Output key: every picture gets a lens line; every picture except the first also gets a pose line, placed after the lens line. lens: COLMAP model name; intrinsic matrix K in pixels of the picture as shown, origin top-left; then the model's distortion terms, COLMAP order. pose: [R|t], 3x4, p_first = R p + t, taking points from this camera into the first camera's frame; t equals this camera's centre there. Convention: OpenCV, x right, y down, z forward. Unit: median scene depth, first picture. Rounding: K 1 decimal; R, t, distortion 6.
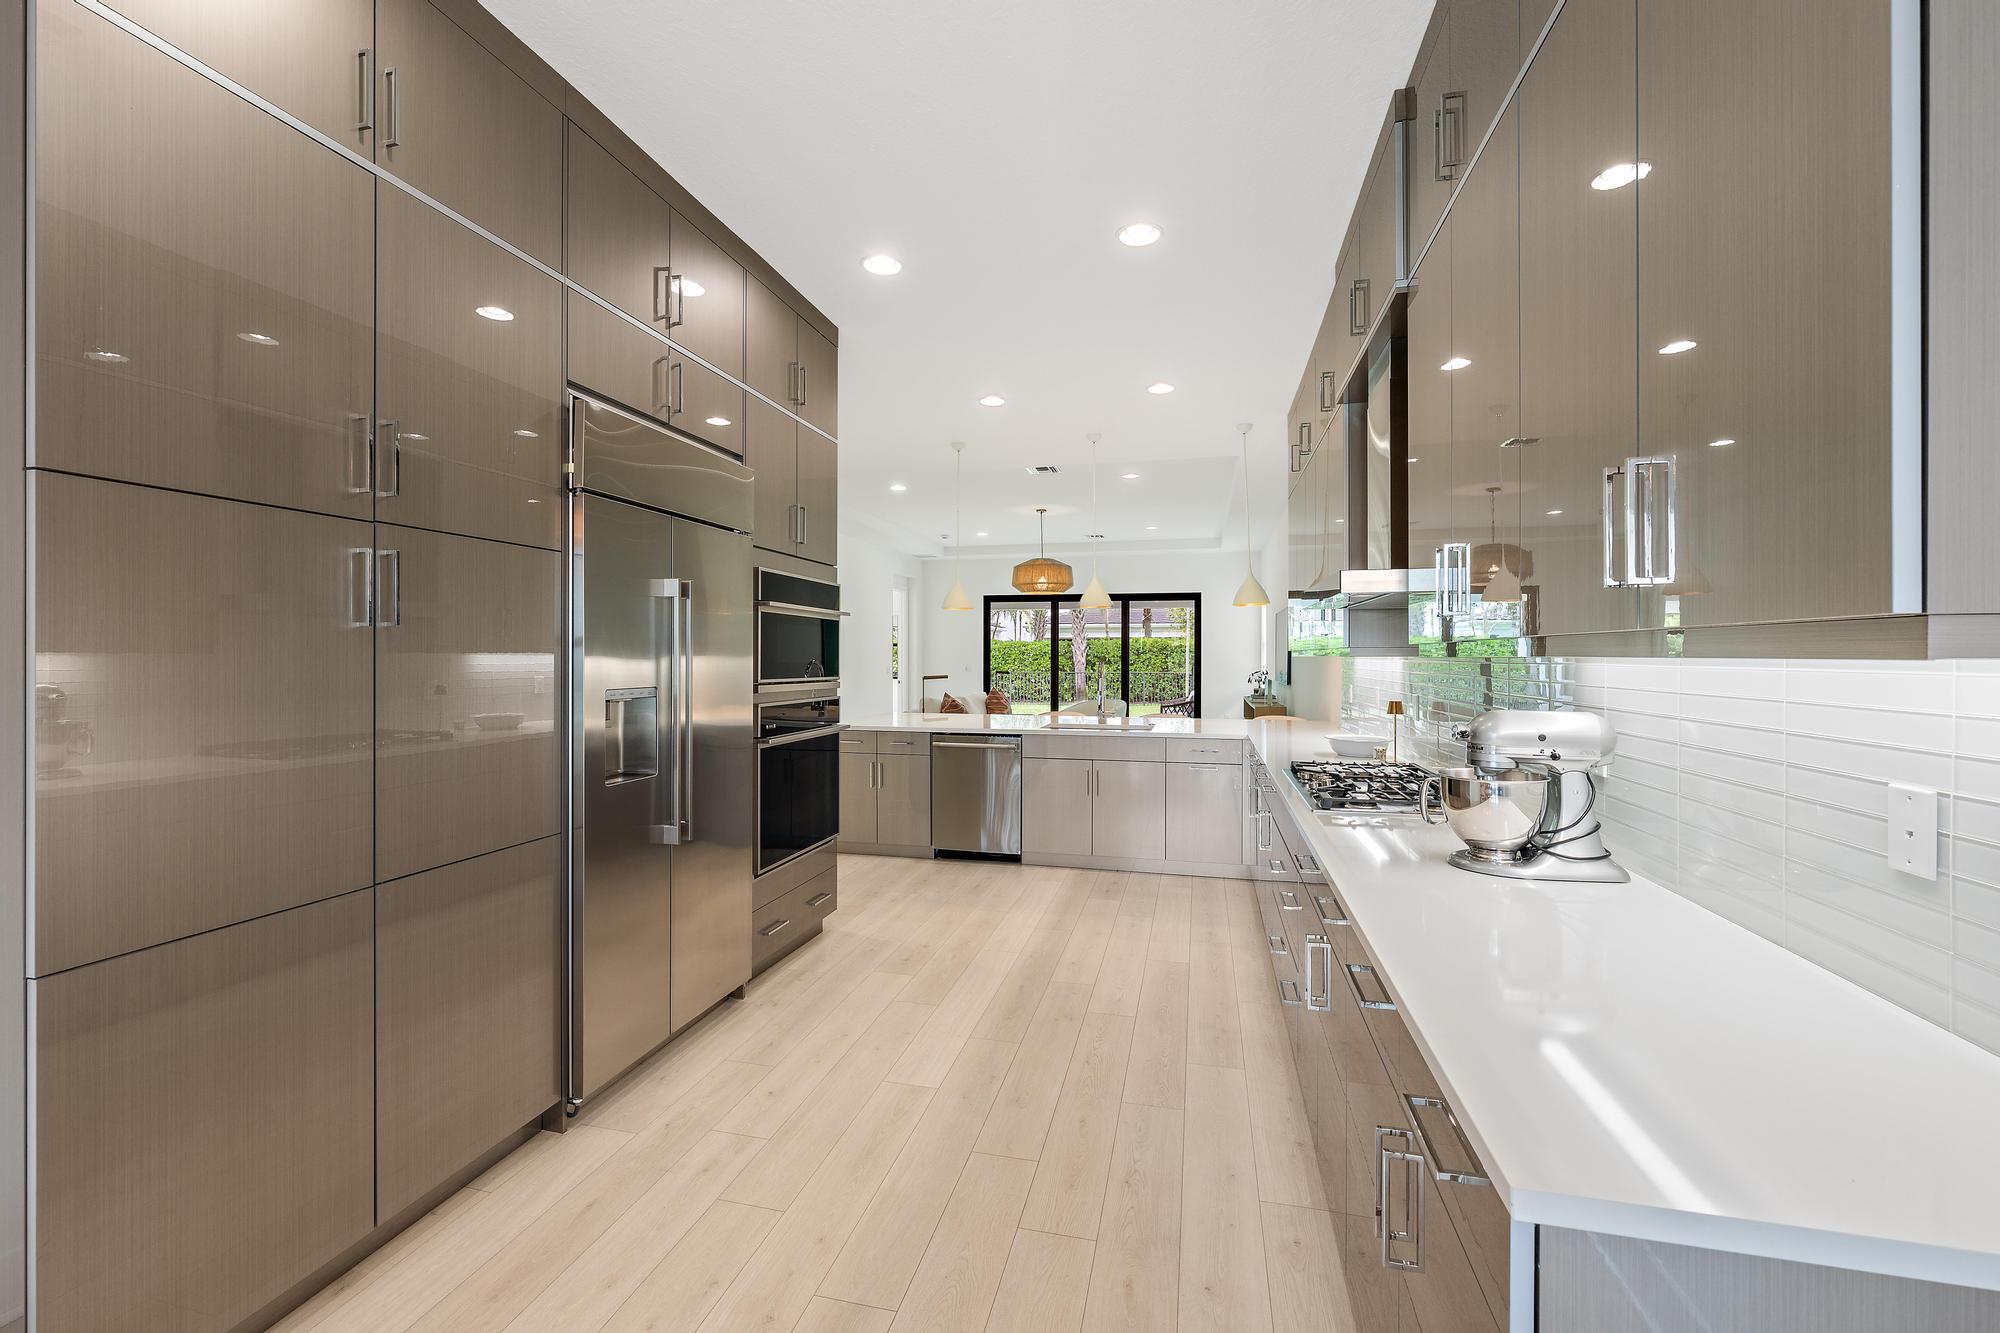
lens RADIAL K [[814.2, 0, 1006.7], [0, 814.2, 659.5], [0, 0, 1]] dist [0.000801, -0.000276]
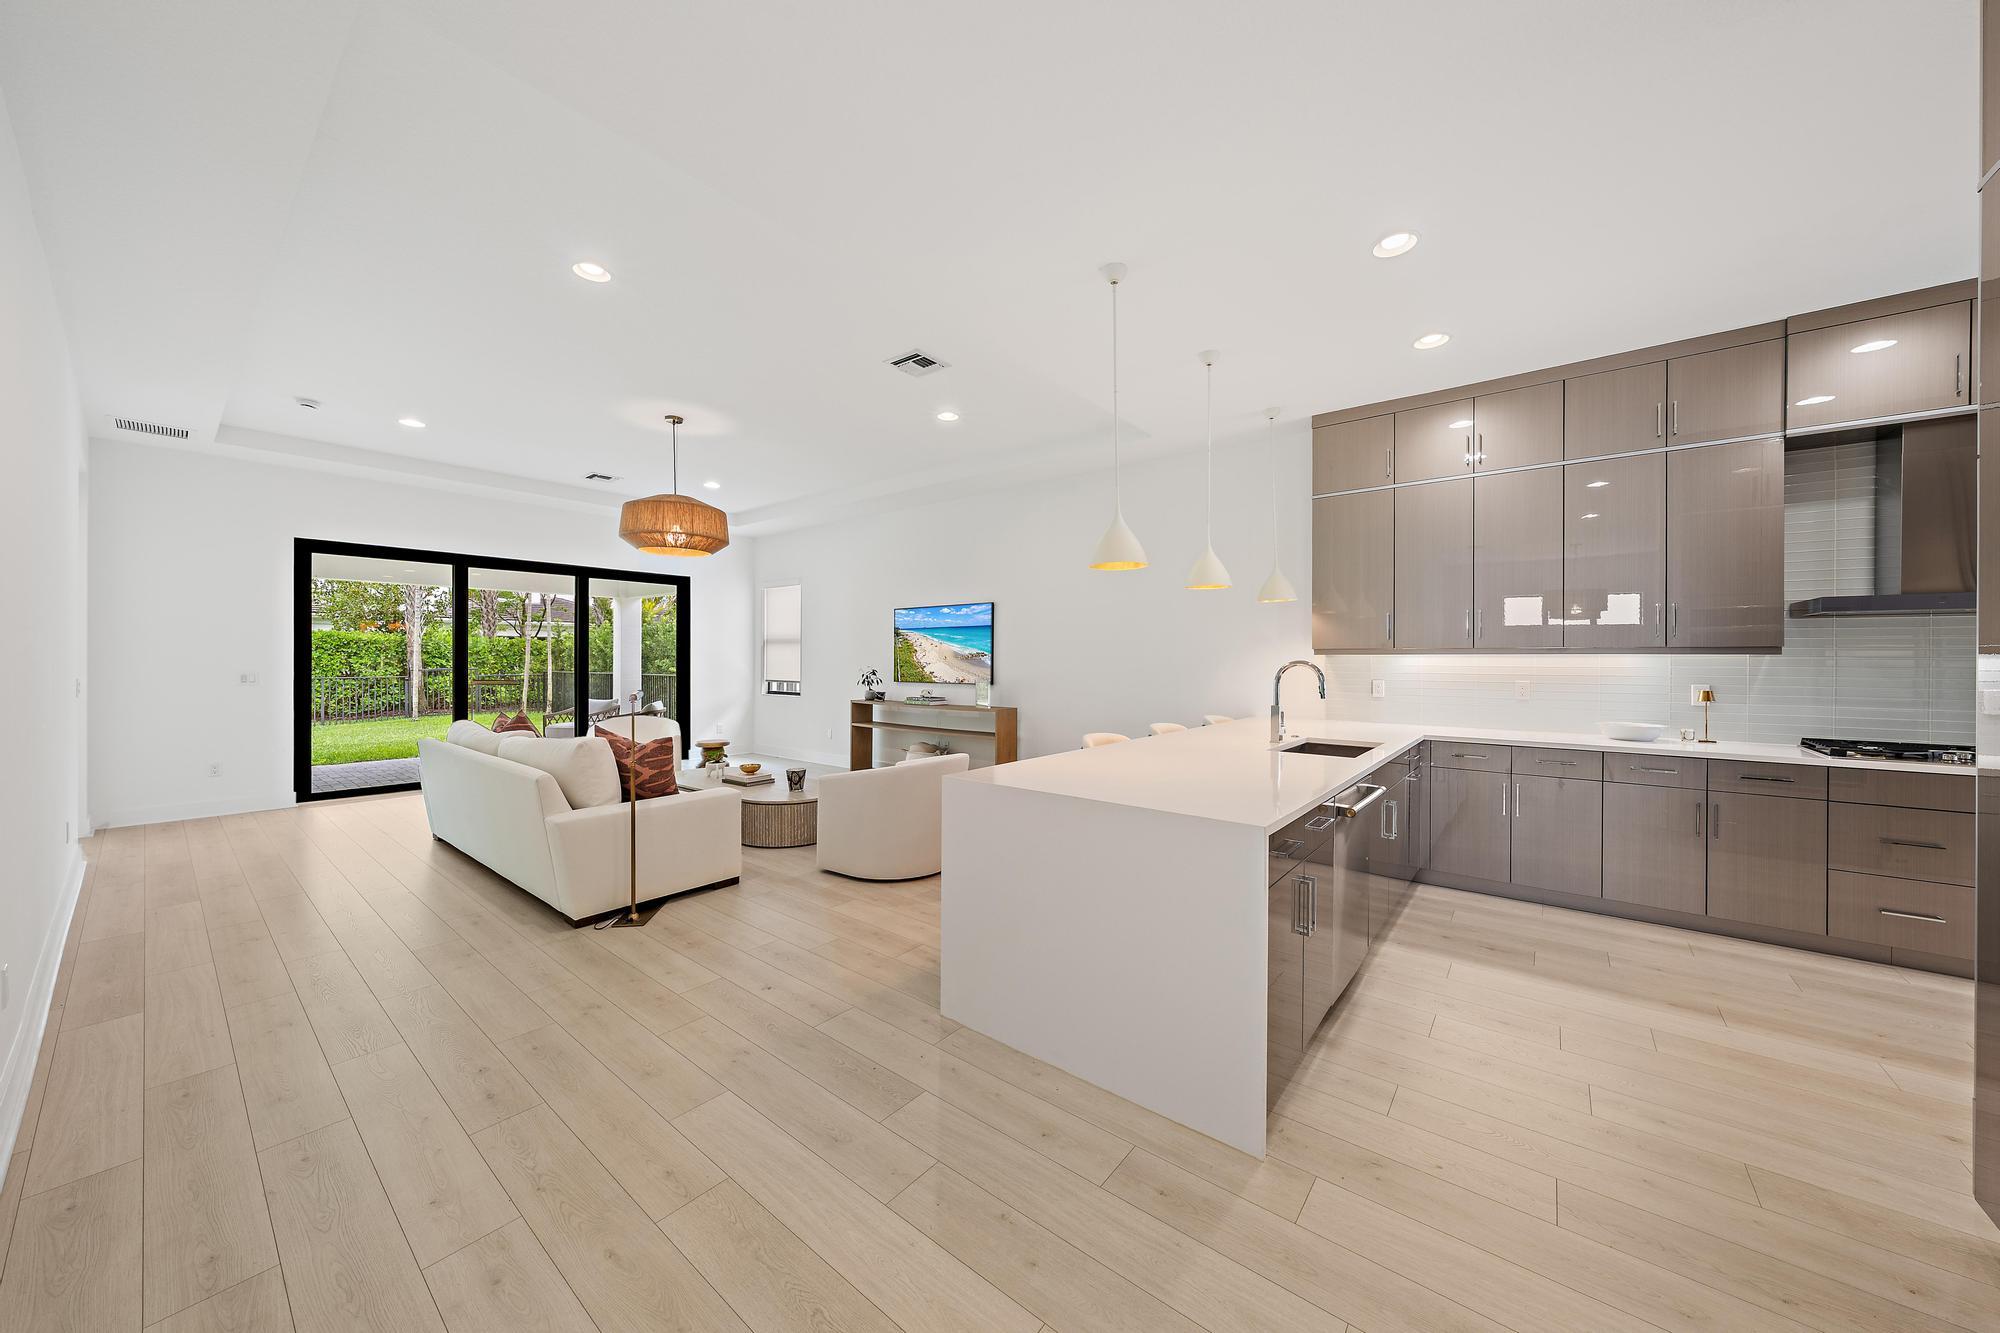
lens RADIAL K [[685.0, 0, 1015.2], [0, 685.0, 659.4], [0, 0, 1]] dist [-0.008220, -0.000299]
pose [[0.419168, -0.001588, 0.907907, -0.244652], [0.001652, 0.999998, 0.000987, 0.000300], [-0.907907, 0.001086, 0.419170, 0.417255]]
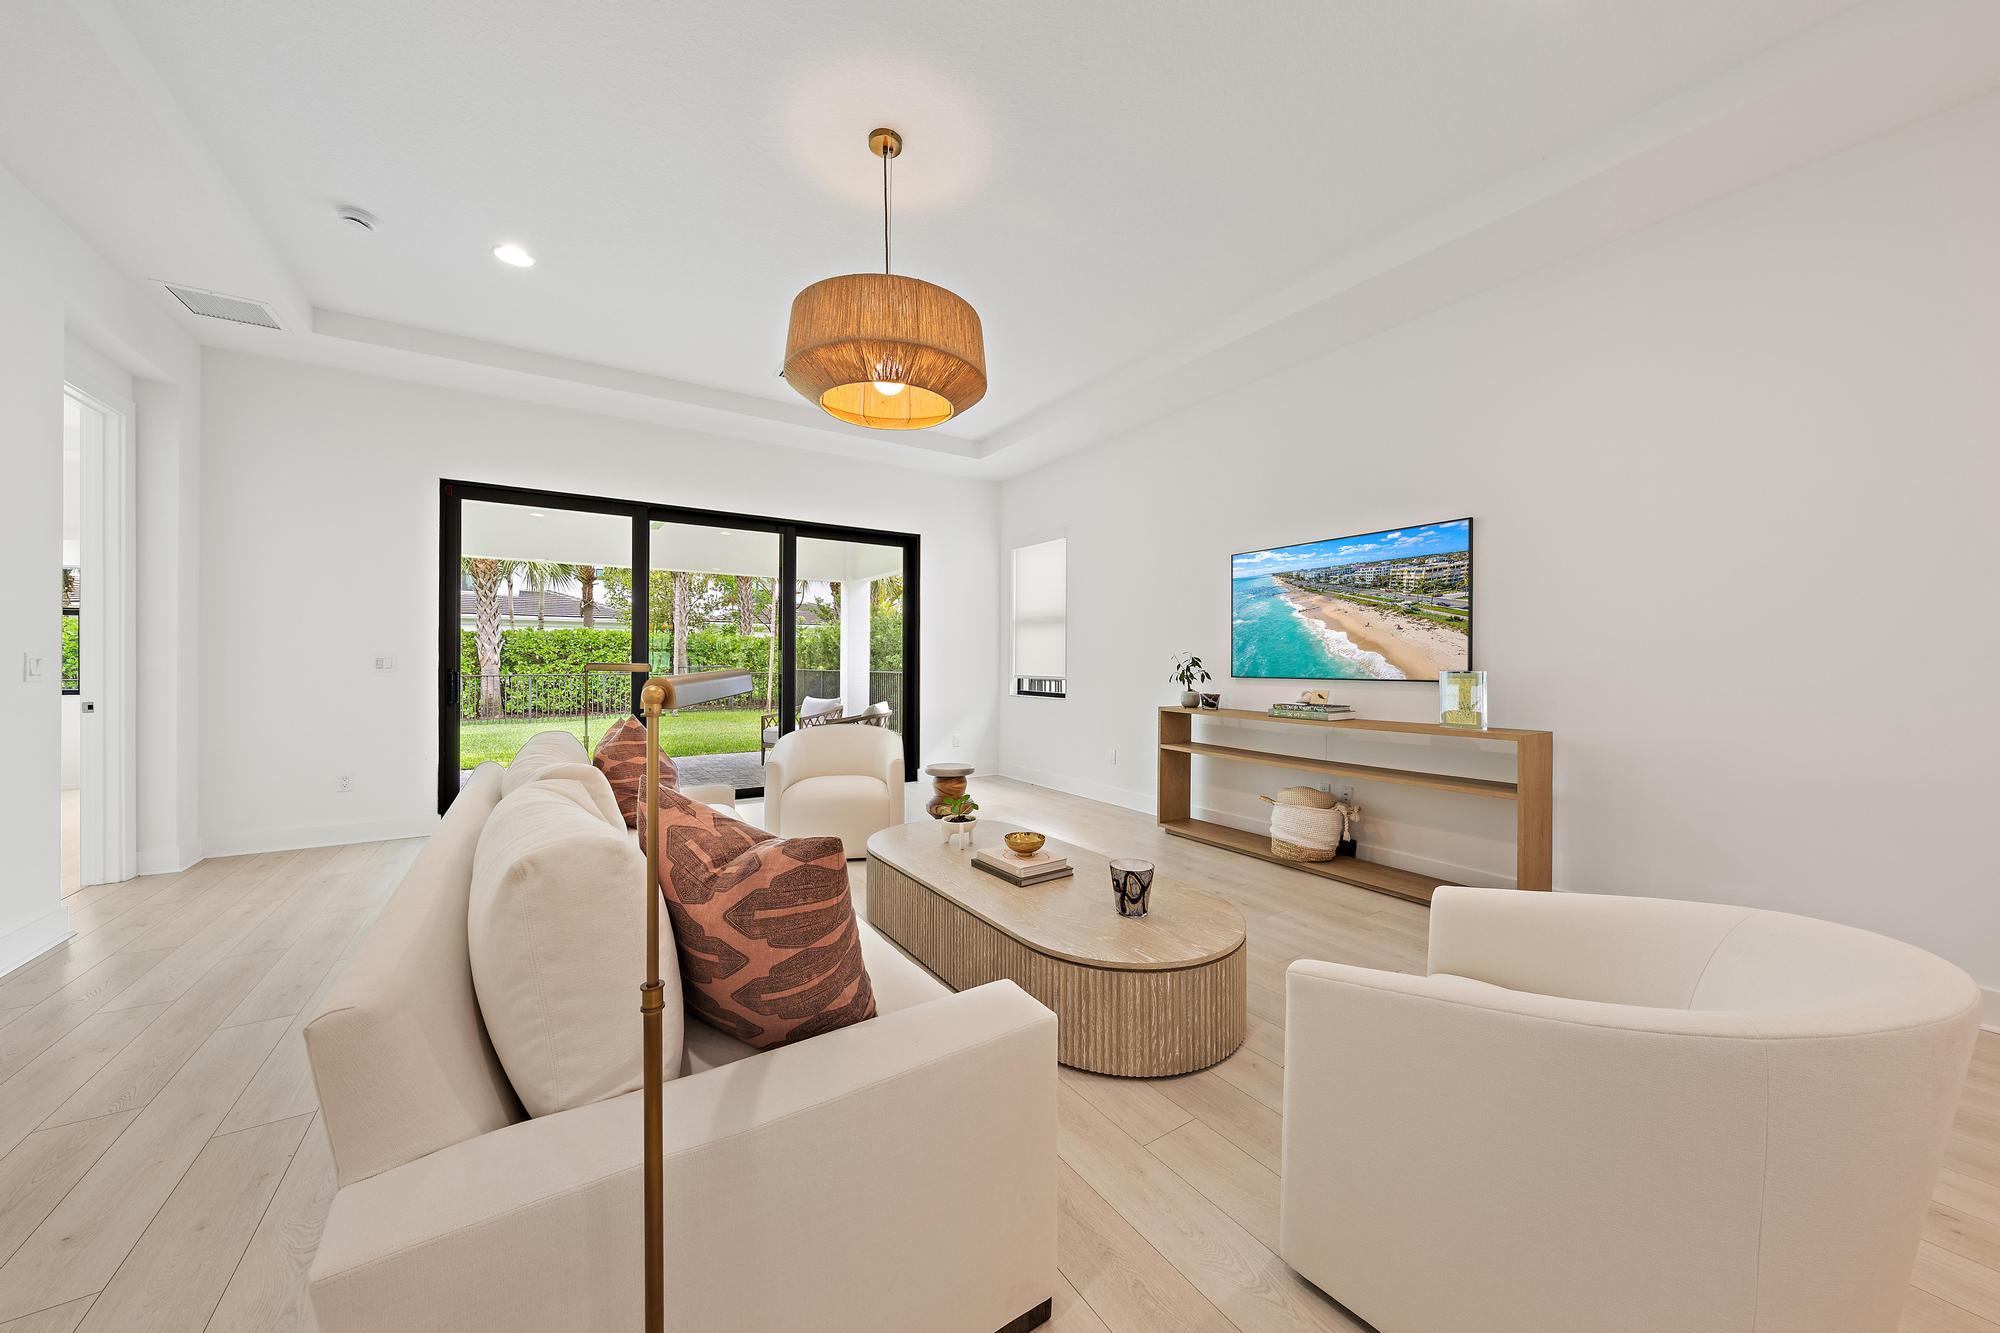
lens RADIAL K [[696.3, 0, 1002.7], [0, 696.3, 657.1], [0, 0, 1]] dist [0.000674, 0.000144]
pose [[0.691054, 0.005438, 0.722782, -0.088562], [0.001191, 0.999962, -0.008661, 0.012713], [-0.722802, 0.006846, 0.691021, 0.600494]]
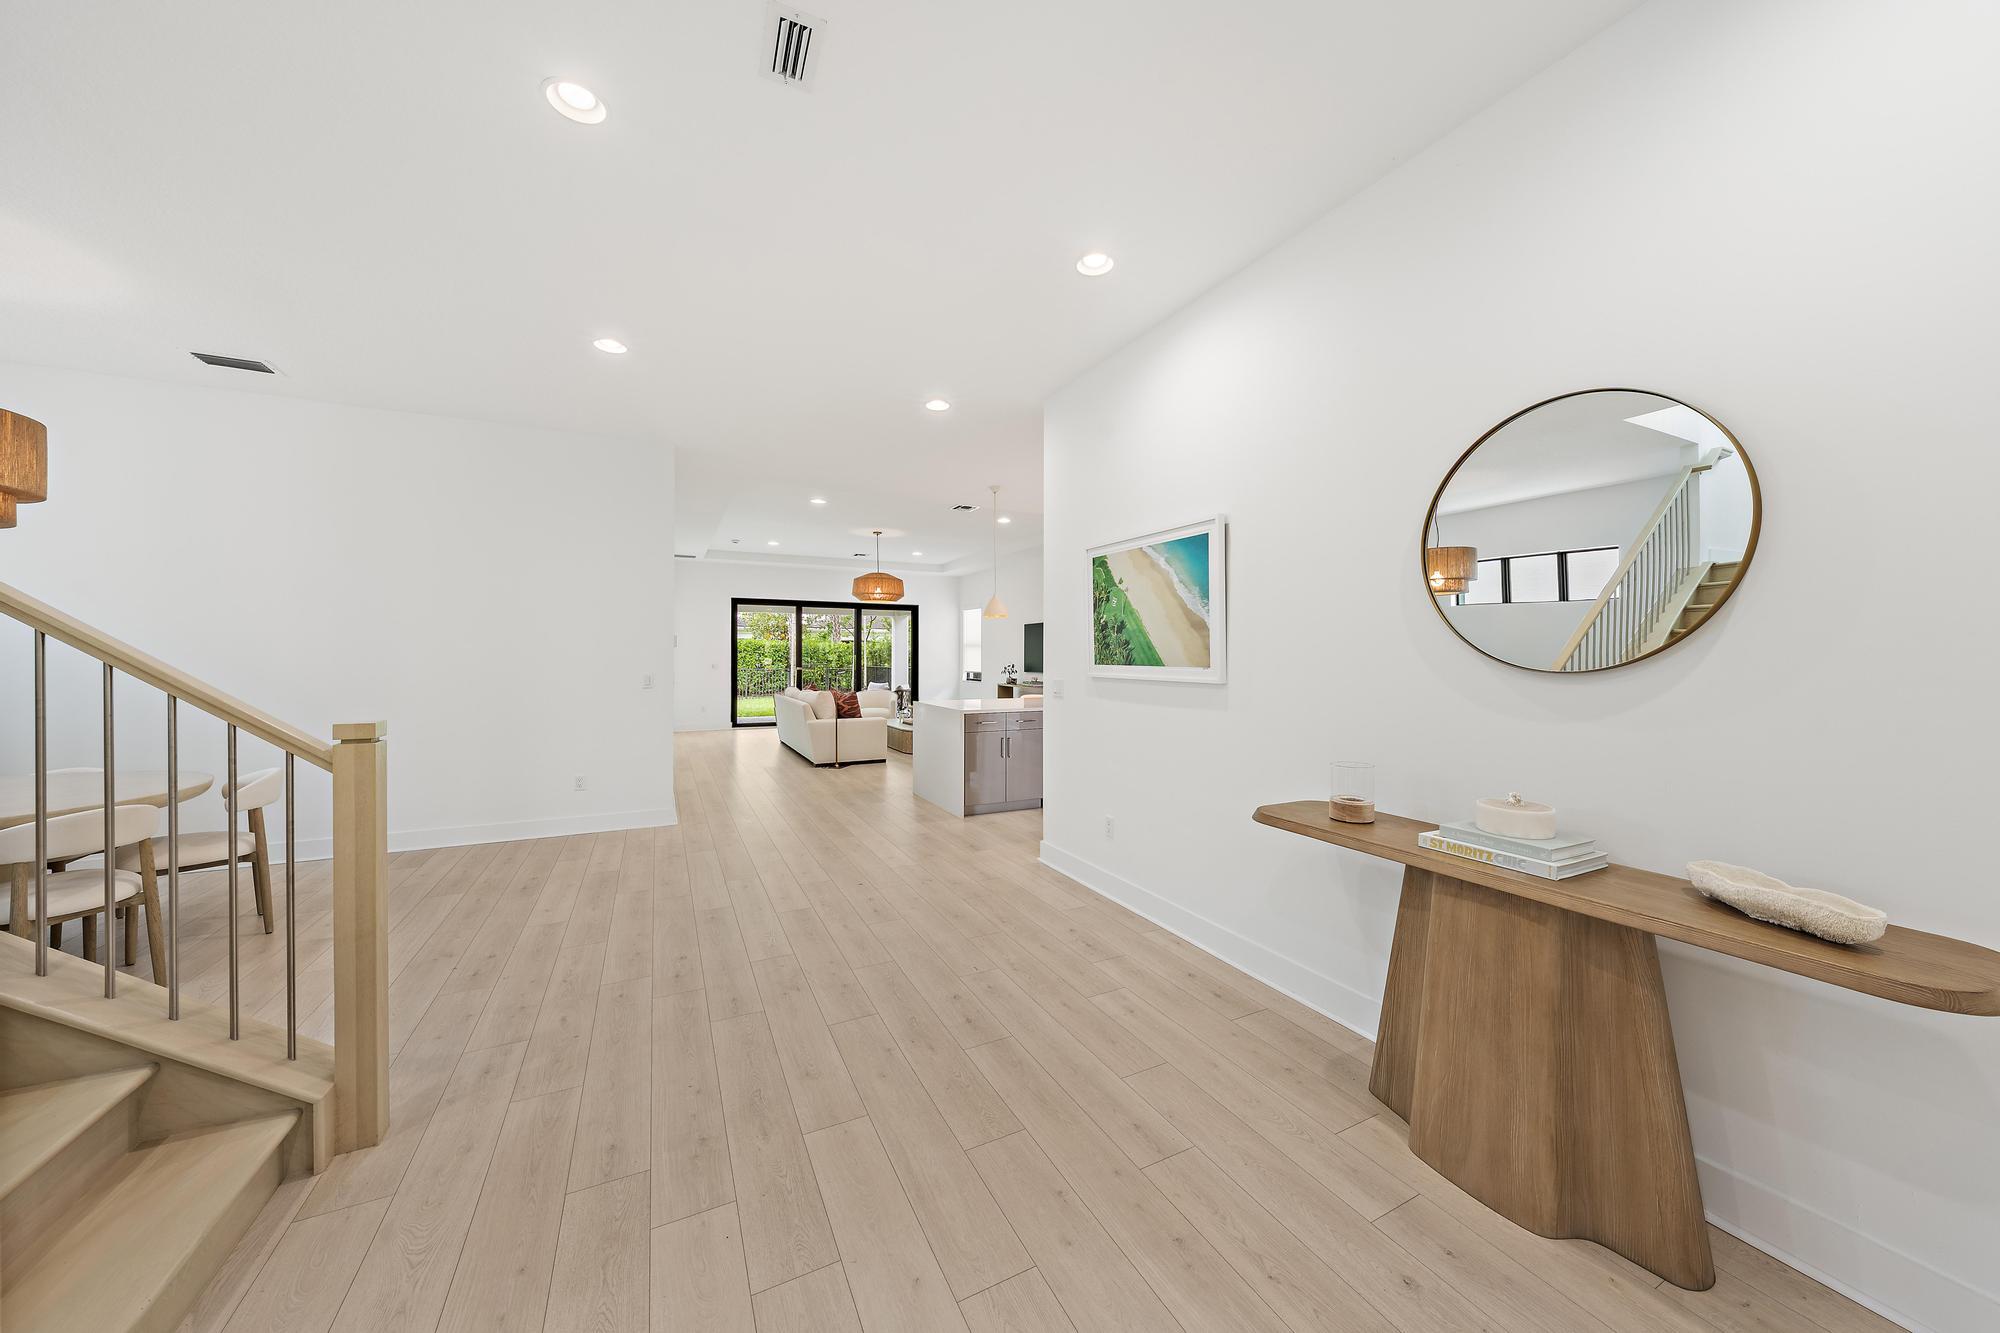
lens RADIAL K [[685.0, 0, 1006.4], [0, 685.0, 655.5], [0, 0, 1]] dist [-0.008220, -0.000299]
pose [[0.763426, 0.001527, 0.645894, -0.353913], [0.000877, 0.999994, -0.003401, 0.001084], [-0.645895, 0.003163, 0.763419, 0.081409]]
